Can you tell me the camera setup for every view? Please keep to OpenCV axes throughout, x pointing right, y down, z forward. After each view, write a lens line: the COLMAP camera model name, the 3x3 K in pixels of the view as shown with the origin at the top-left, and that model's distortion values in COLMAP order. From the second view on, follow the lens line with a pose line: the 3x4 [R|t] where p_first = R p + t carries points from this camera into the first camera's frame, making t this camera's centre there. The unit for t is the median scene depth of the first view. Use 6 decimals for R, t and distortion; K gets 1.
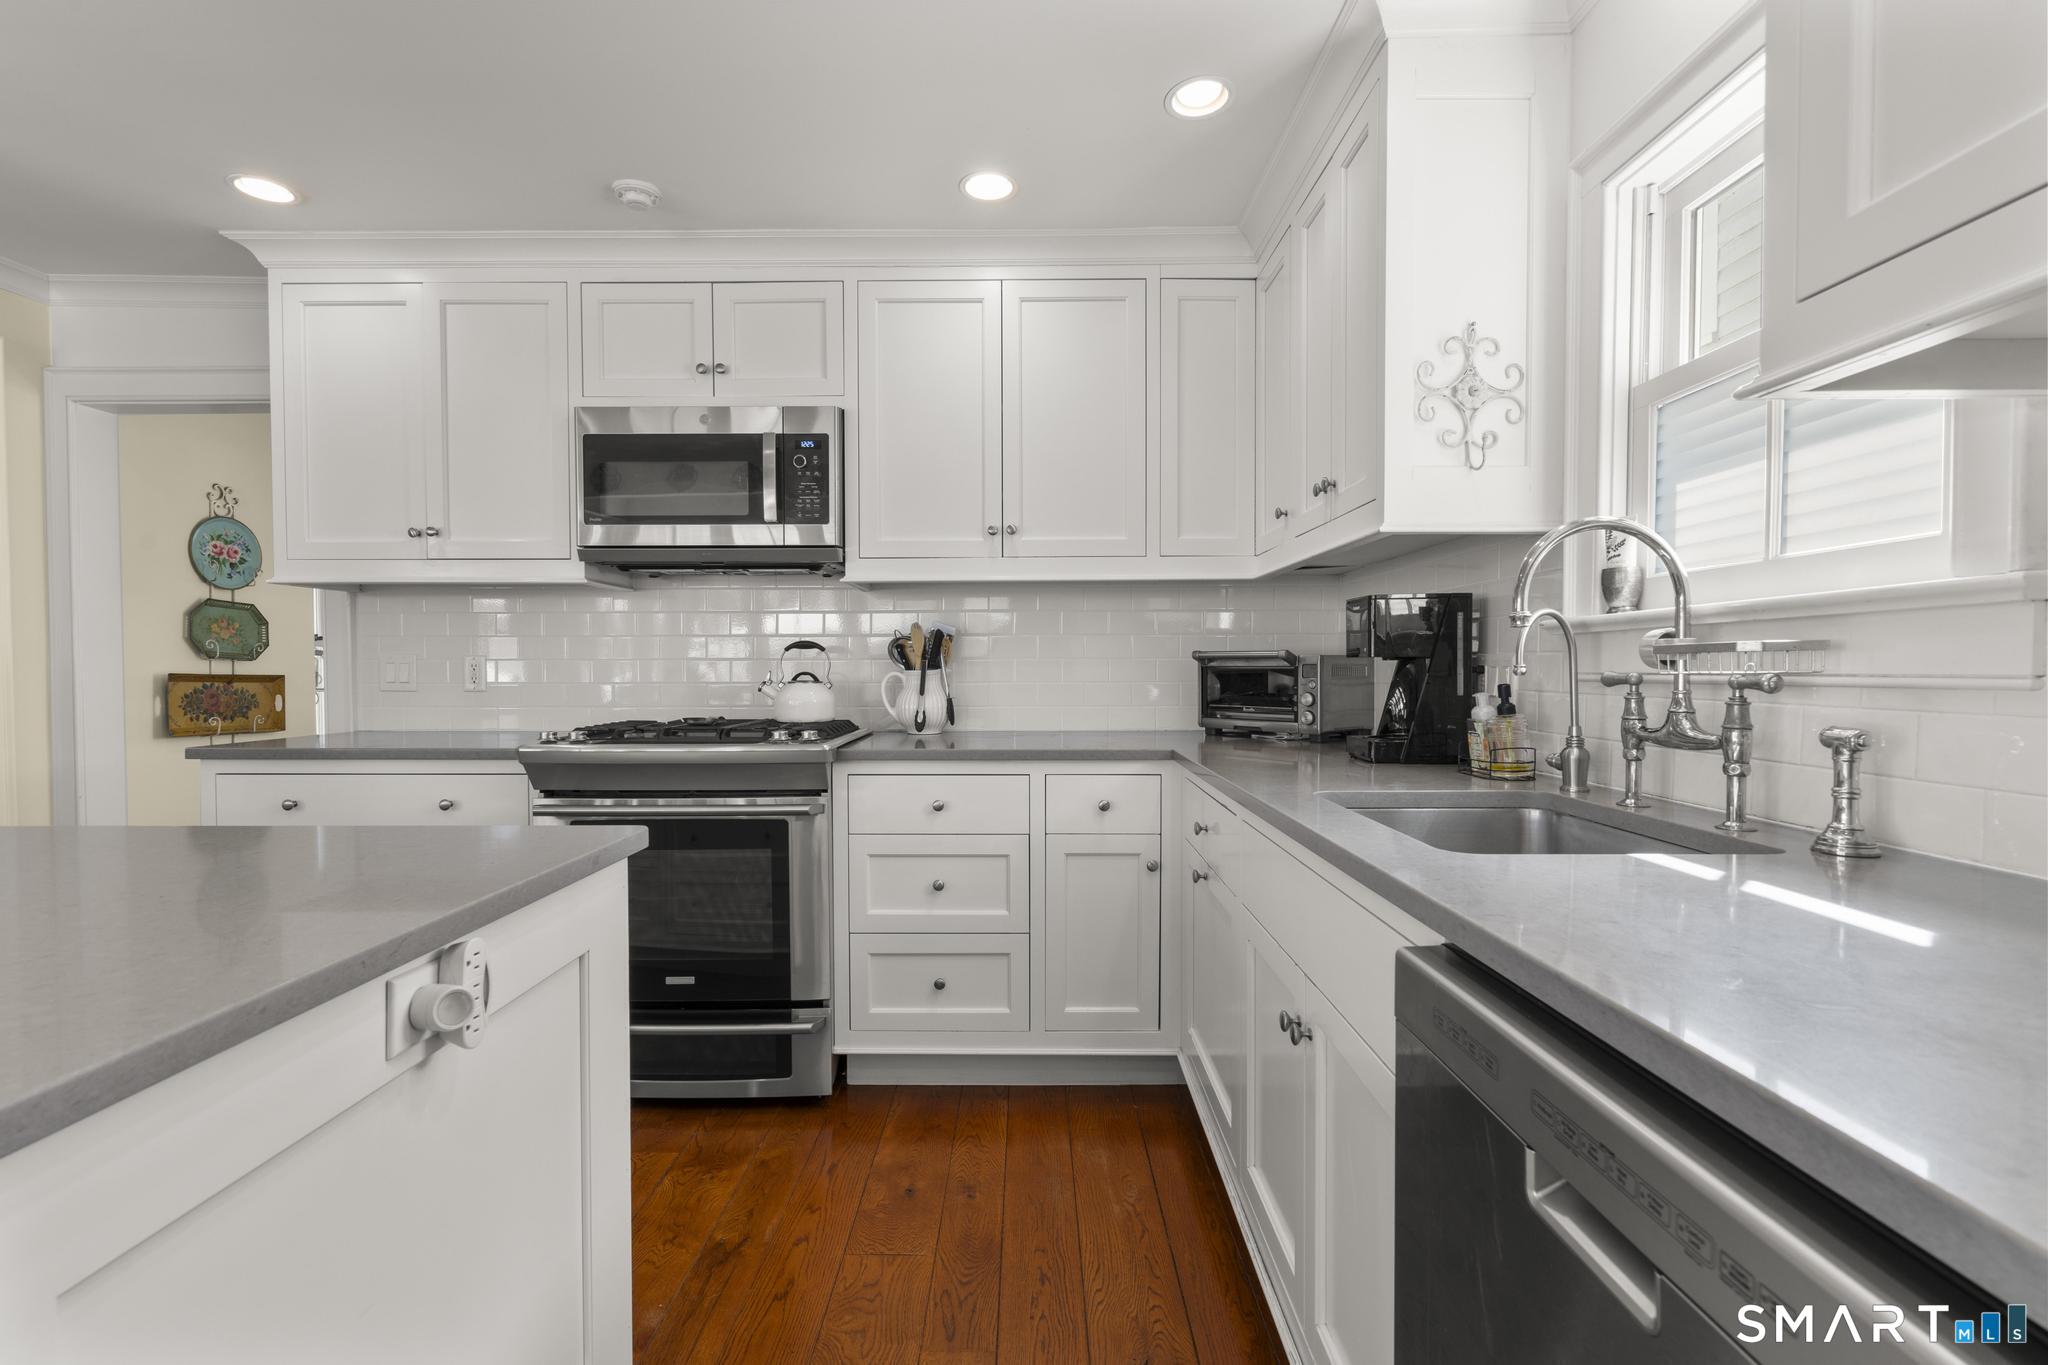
lens RADIAL K [[918.8, 0, 1028.3], [0, 918.8, 689.0], [0, 0, 1]] dist [-0.006655, 0.002050]
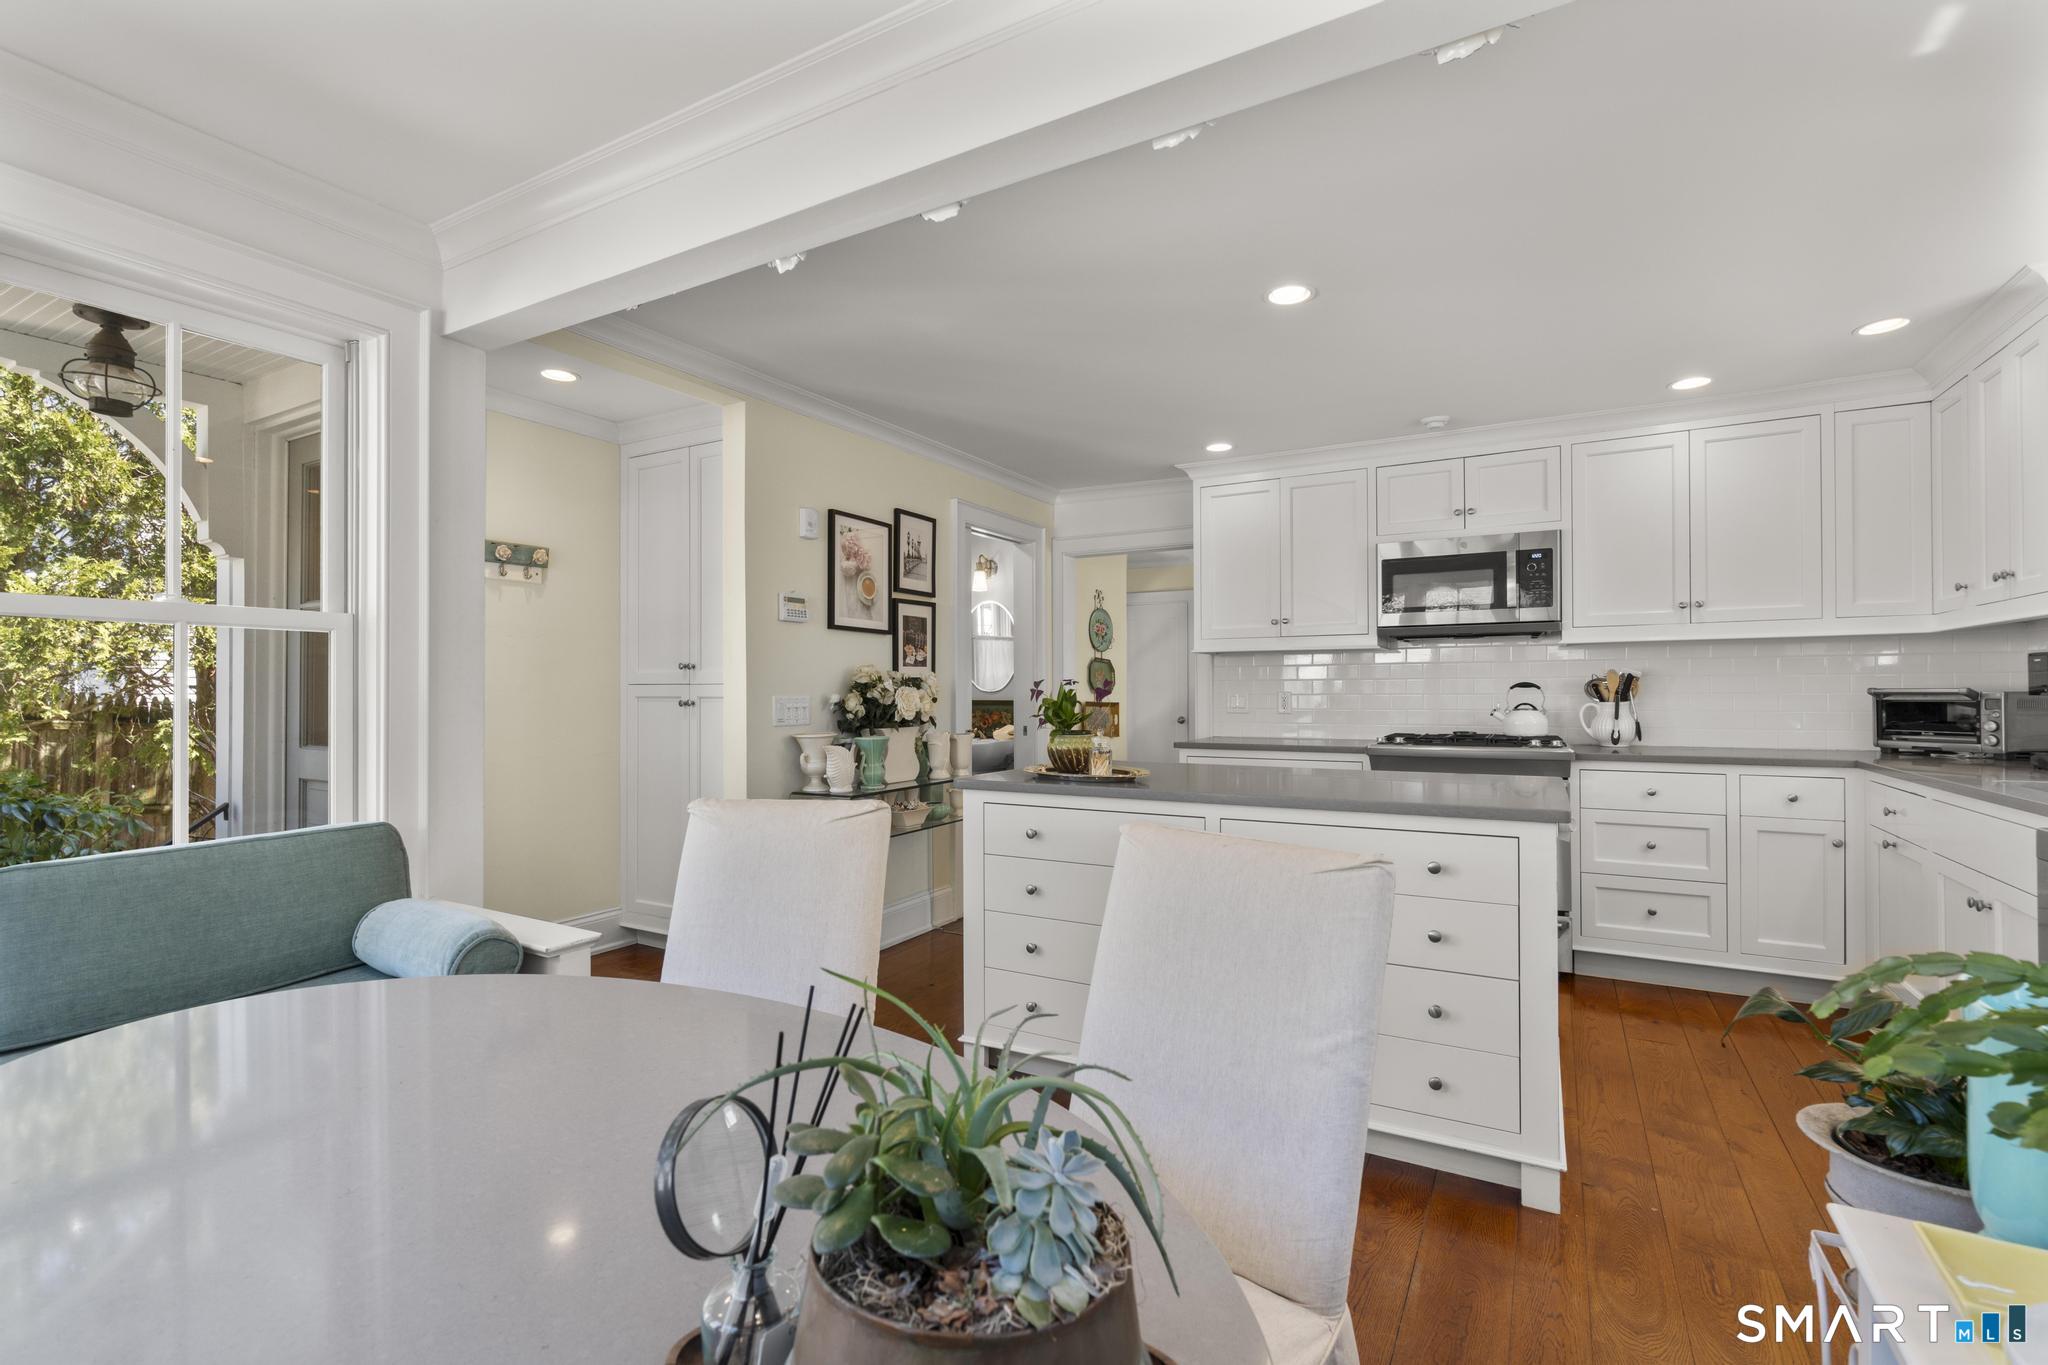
lens RADIAL K [[918.8, 0, 1014.7], [0, 918.8, 688.7], [0, 0, 1]] dist [-0.006655, 0.002050]
pose [[0.862259, -0.004121, -0.506452, -0.204780], [-0.009296, 0.999670, -0.023961, 0.001903], [0.506383, 0.025368, 0.861935, -0.720850]]
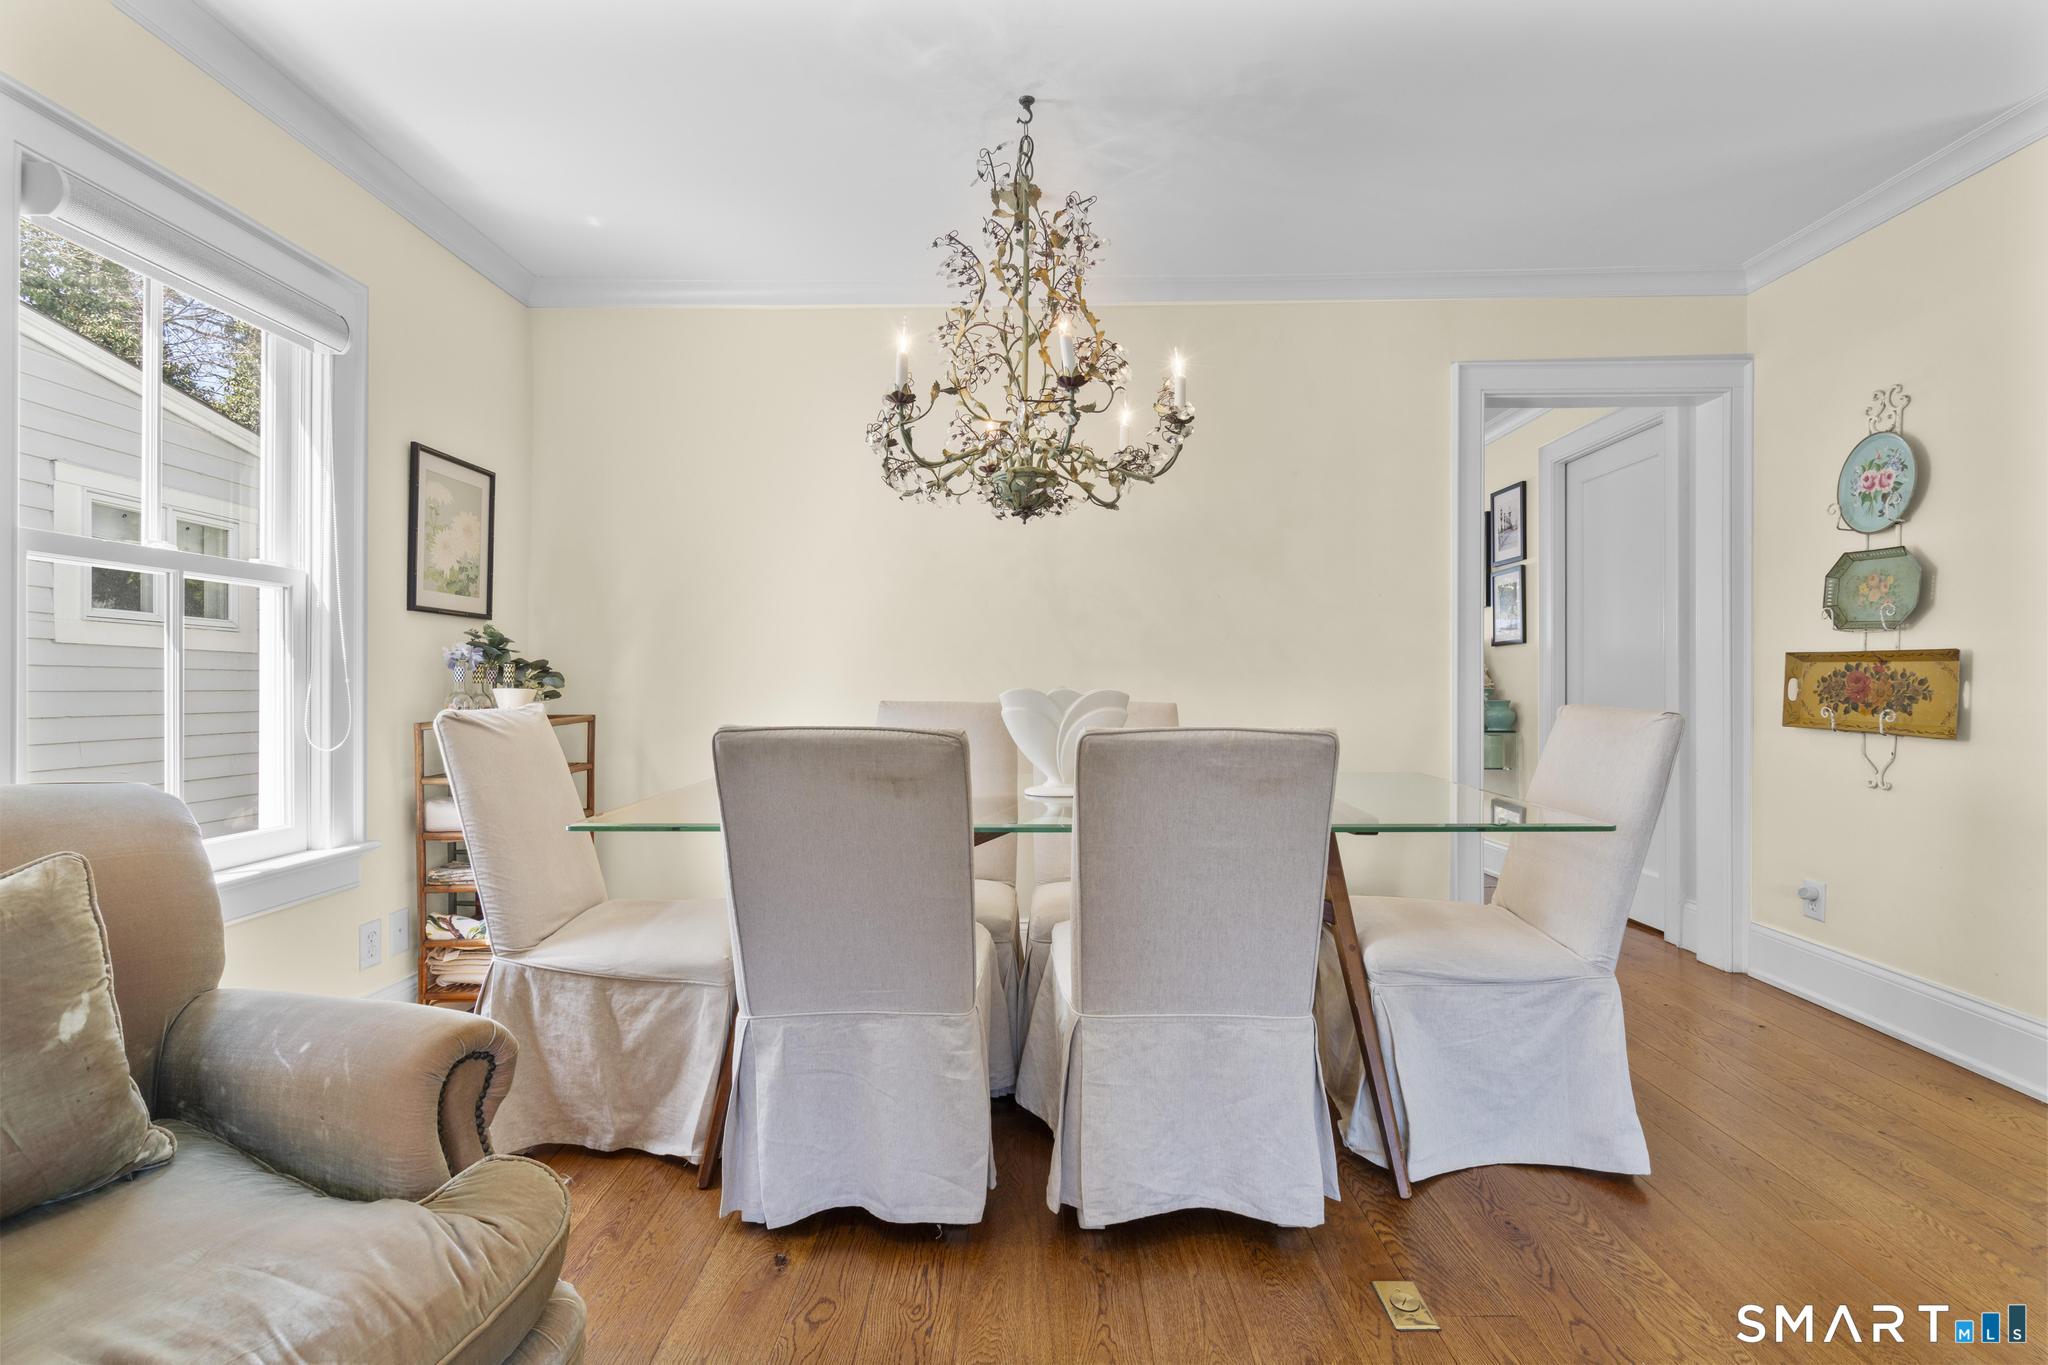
lens RADIAL K [[918.8, 0, 1014.1], [0, 918.8, 684.3], [0, 0, 1]] dist [-0.006655, 0.002050]
pose [[-0.999511, 0.002703, 0.031159, -0.288319], [0.003369, 0.999767, 0.021326, -0.009458], [-0.031095, 0.021420, -0.999287, 2.324467]]
